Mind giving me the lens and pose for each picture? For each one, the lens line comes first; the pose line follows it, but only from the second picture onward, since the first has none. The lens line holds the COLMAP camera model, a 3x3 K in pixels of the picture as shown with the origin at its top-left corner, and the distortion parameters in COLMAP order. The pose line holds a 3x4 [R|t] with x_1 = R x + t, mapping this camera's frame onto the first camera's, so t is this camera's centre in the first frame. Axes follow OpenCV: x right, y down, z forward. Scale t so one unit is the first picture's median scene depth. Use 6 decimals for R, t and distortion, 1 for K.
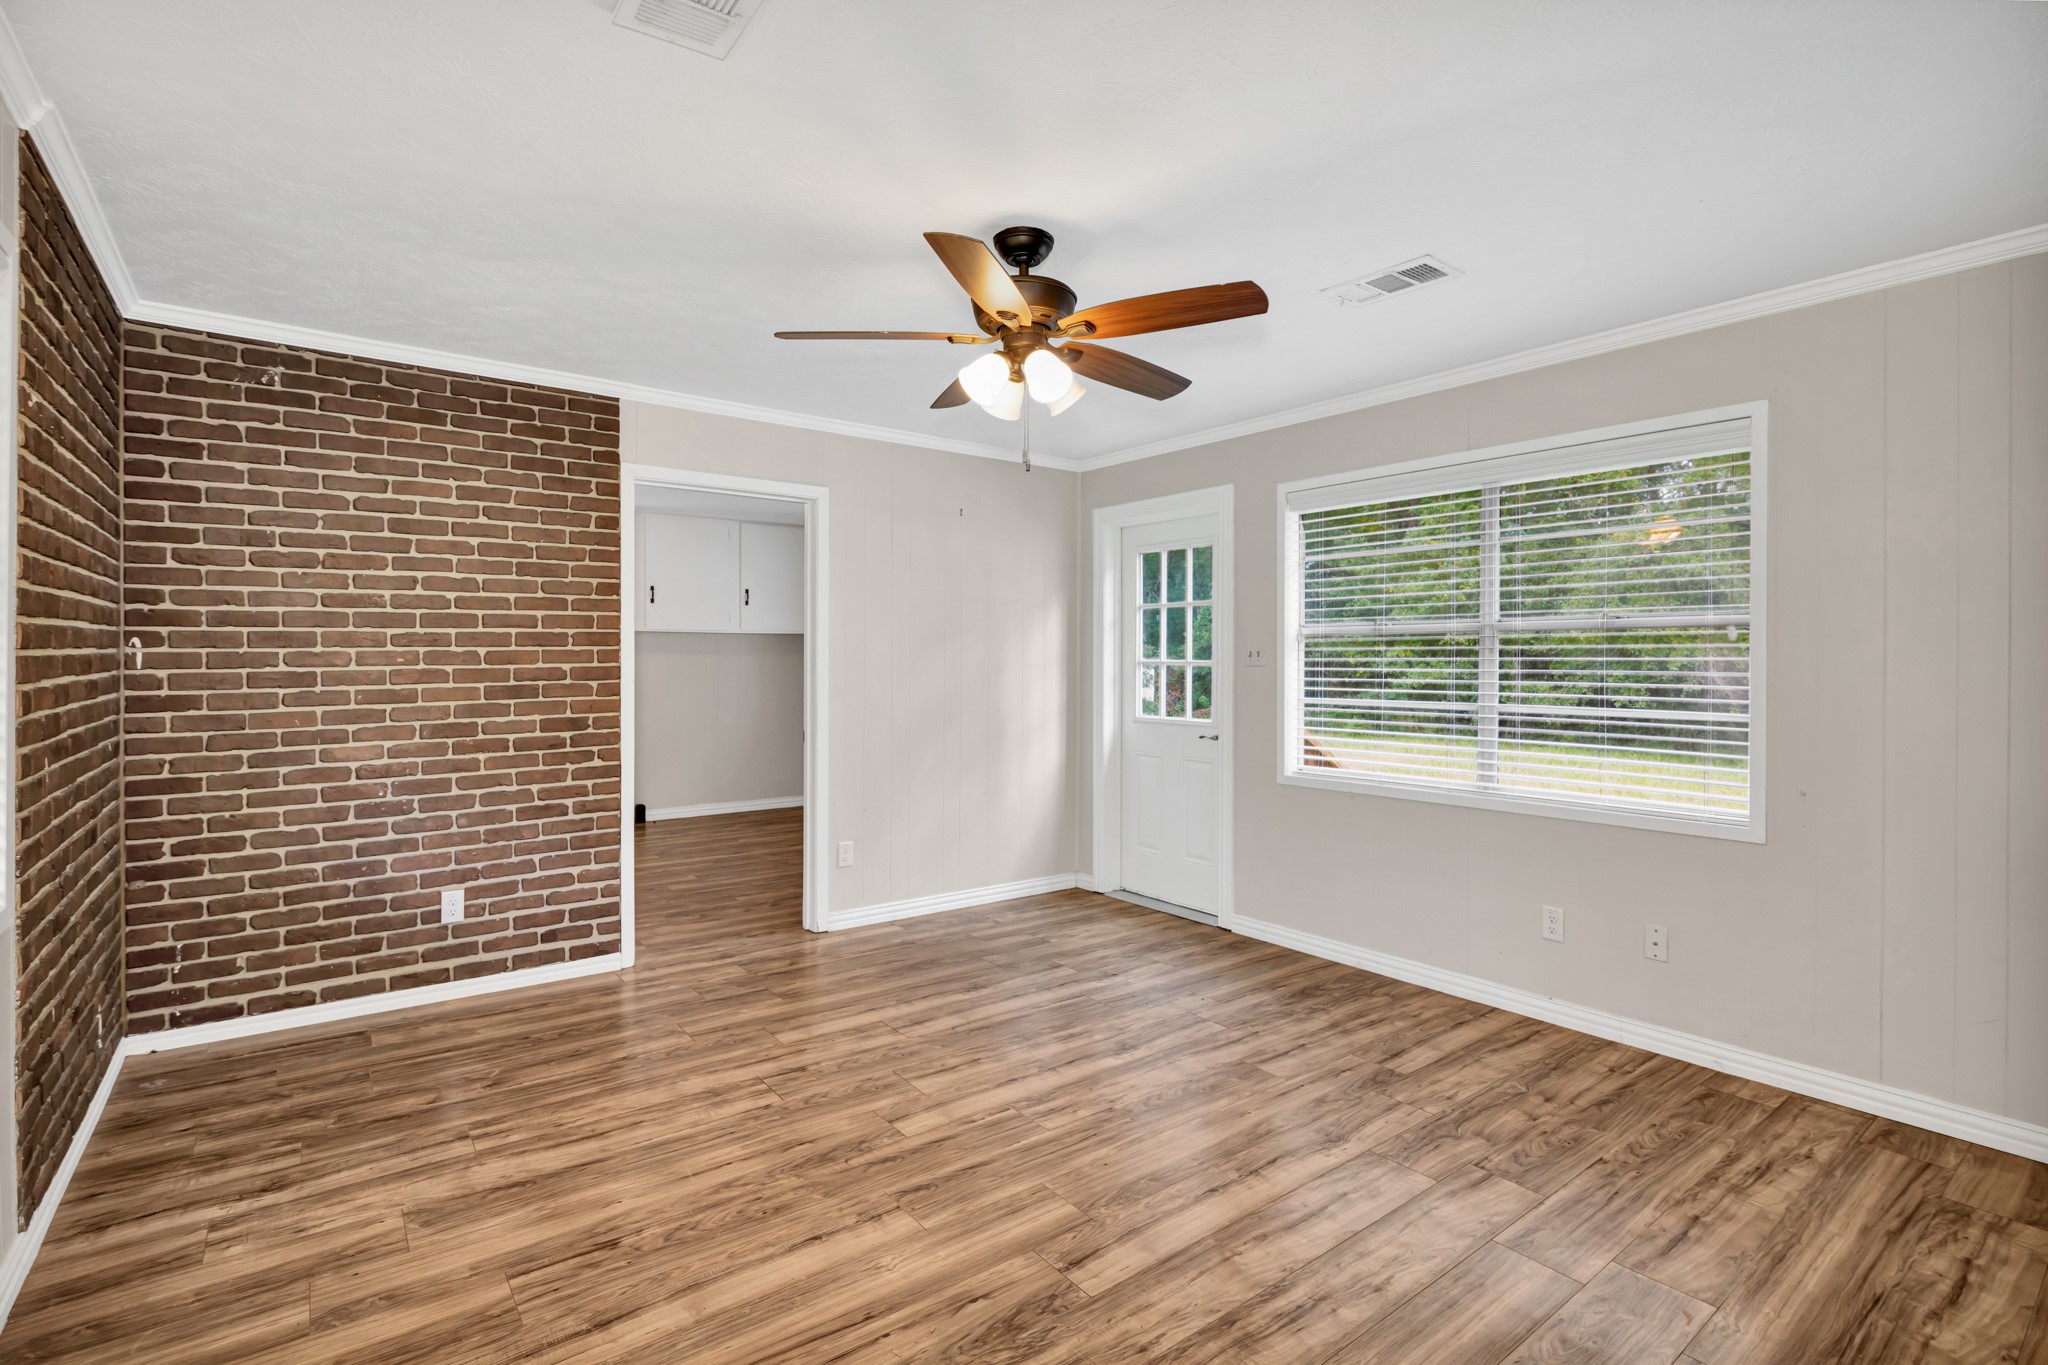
lens RADIAL K [[946.1, 0, 1033.9], [0, 946.1, 666.9], [0, 0, 1]] dist [-0.019941, 0.001586]
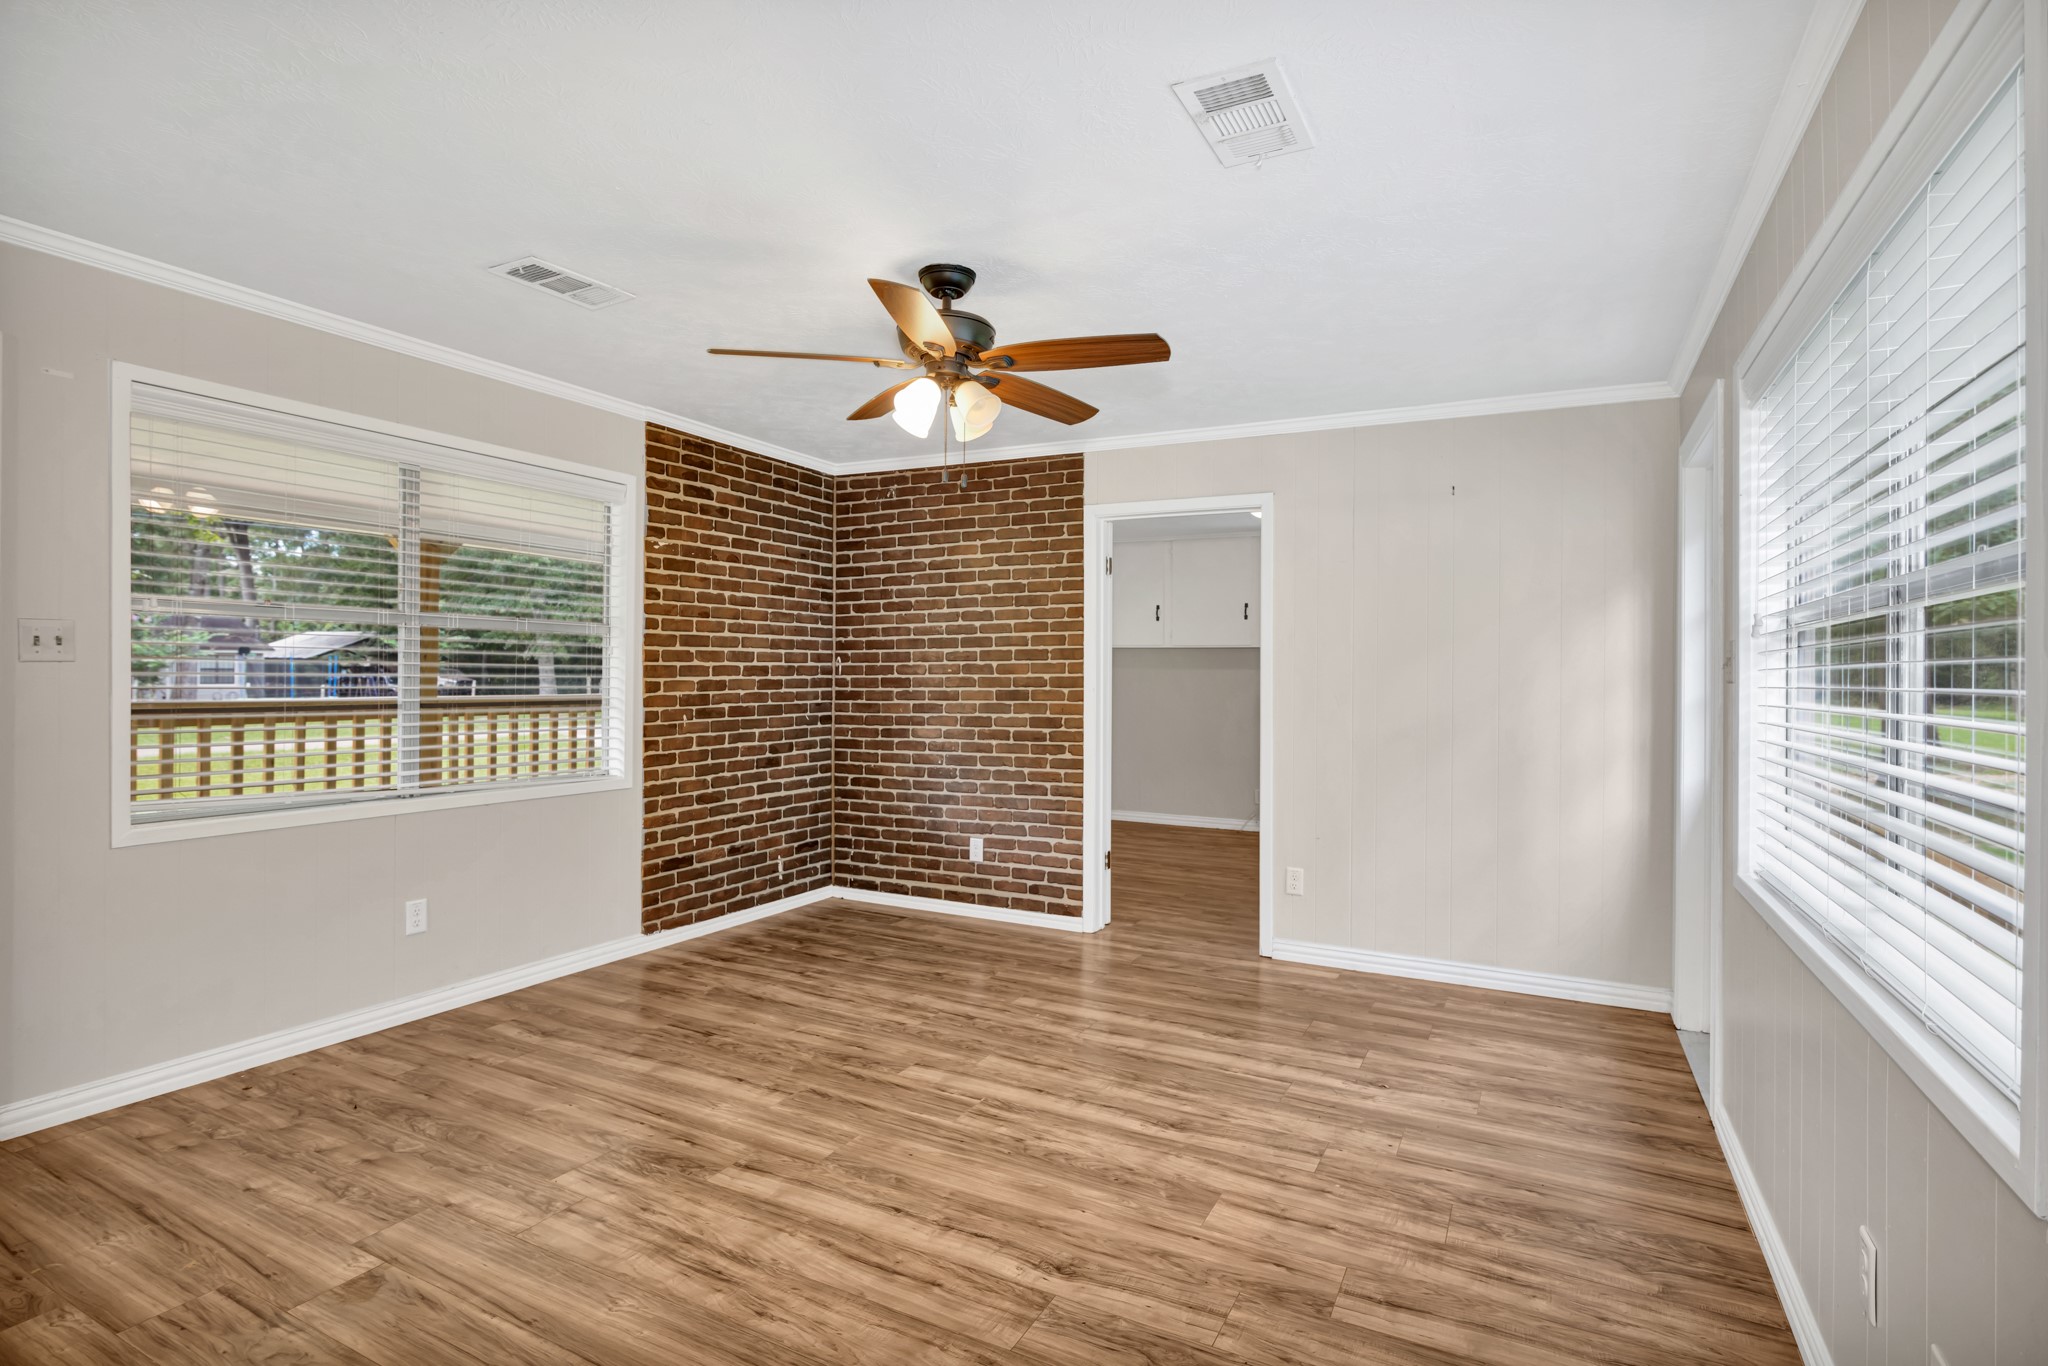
lens RADIAL K [[1019.8, 0, 1026.4], [0, 1019.8, 671.4], [0, 0, 1]] dist [-0.014393, -0.000775]
pose [[0.427514, 0.000647, -0.904008, 0.829498], [-0.014484, 0.999876, -0.006135, 0.001900], [0.903893, 0.015716, 0.427471, 0.457812]]
